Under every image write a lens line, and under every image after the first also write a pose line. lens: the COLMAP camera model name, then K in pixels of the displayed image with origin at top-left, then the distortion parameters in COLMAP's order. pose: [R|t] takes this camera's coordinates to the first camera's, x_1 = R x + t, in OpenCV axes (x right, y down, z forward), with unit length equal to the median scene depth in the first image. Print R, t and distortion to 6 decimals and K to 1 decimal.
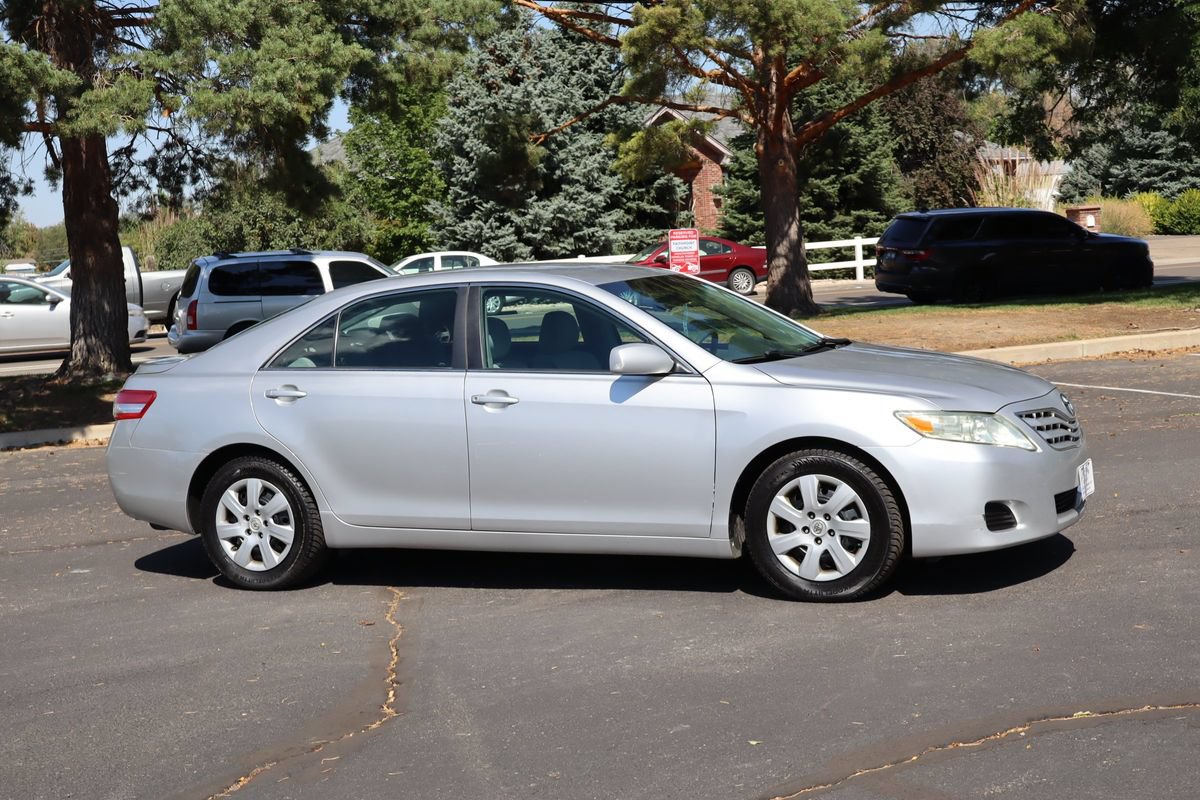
lens RADIAL K [[1816.6, 0, 685.7], [0, 1816.6, 406.3], [0, 0, 1]] dist [0.009913, -0.004818]
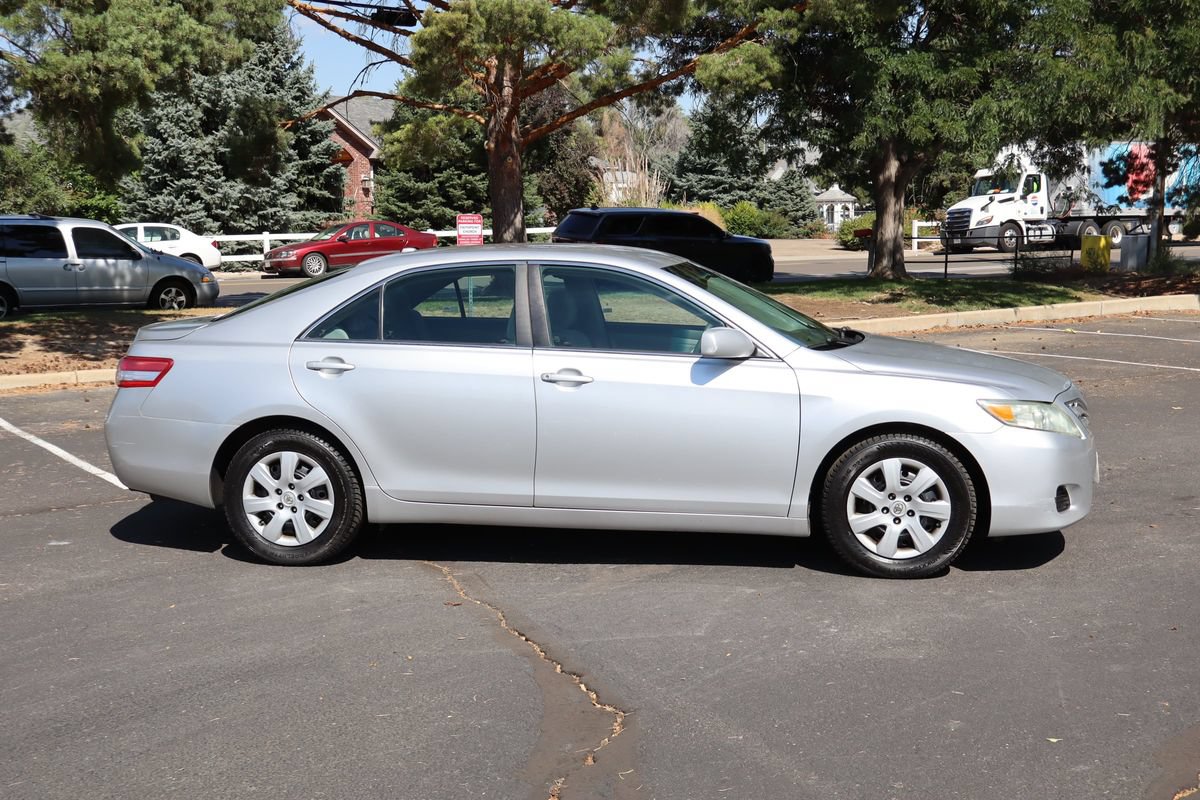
lens RADIAL K [[1502.6, 0, 637.6], [0, 1502.6, 397.3], [0, 0, 1]] dist [0.003291, -0.002664]
pose [[0.968466, 0.019351, 0.248392, -0.256753], [-0.024163, 0.999575, 0.016335, -0.007208], [-0.247970, -0.021822, 0.968522, 0.171352]]
